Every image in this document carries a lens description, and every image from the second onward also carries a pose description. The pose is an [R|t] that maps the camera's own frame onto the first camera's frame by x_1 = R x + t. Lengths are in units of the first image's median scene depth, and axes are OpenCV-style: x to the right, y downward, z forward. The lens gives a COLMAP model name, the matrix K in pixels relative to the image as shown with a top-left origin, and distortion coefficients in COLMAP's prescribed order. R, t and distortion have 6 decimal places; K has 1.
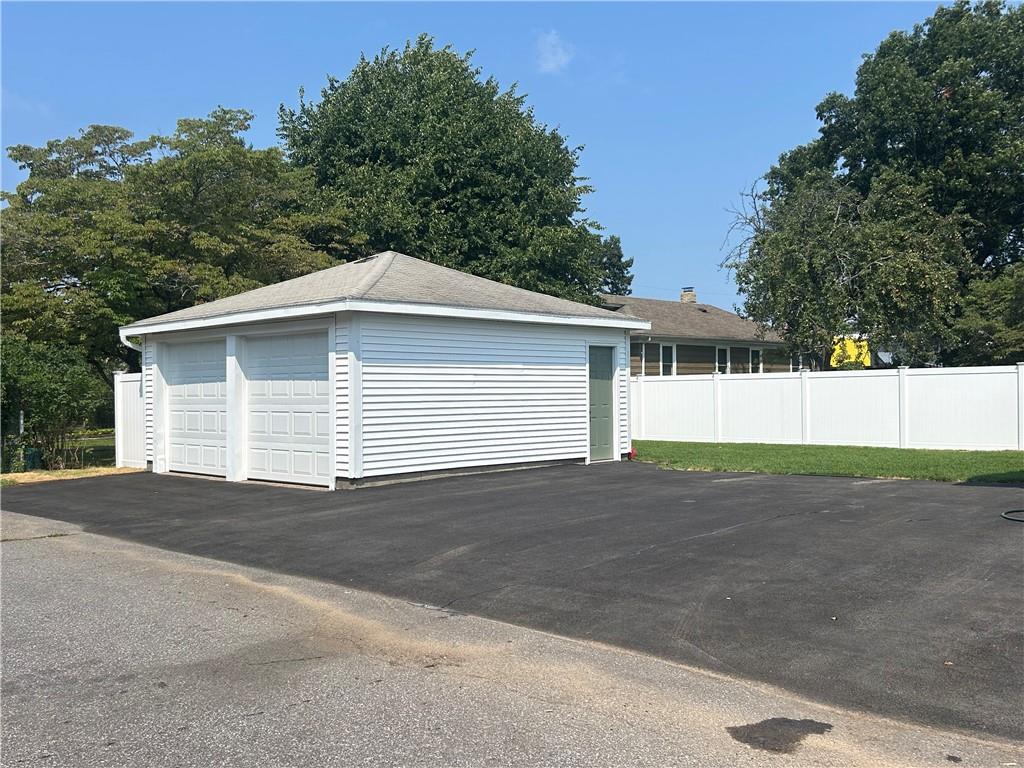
lens RADIAL K [[939.9, 0, 512.0], [0, 939.9, 384.0], [0, 0, 1]] dist [0.020572, -0.007566]
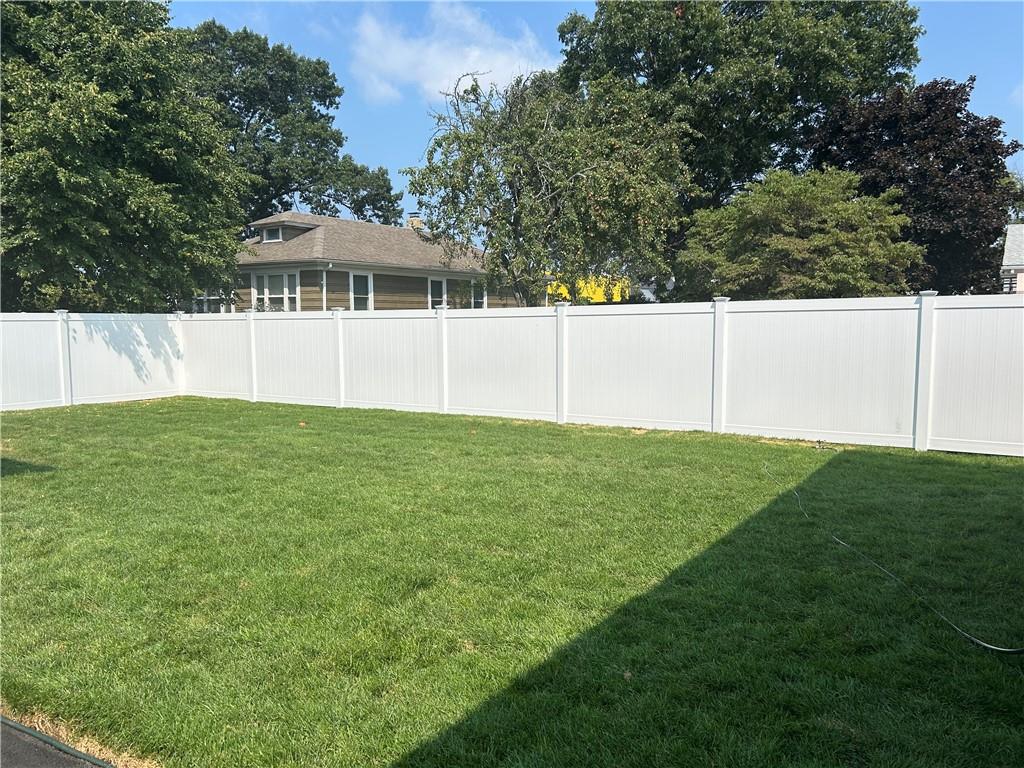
lens RADIAL K [[793.0, 0, 533.3], [0, 793.0, 378.7], [0, 0, 1]] dist [0.045128, -0.003714]
pose [[0.975658, -0.012014, 0.218966, 0.215095], [-0.005521, 0.996836, 0.079296, -0.007028], [-0.219226, -0.078575, 0.972505, 0.358215]]
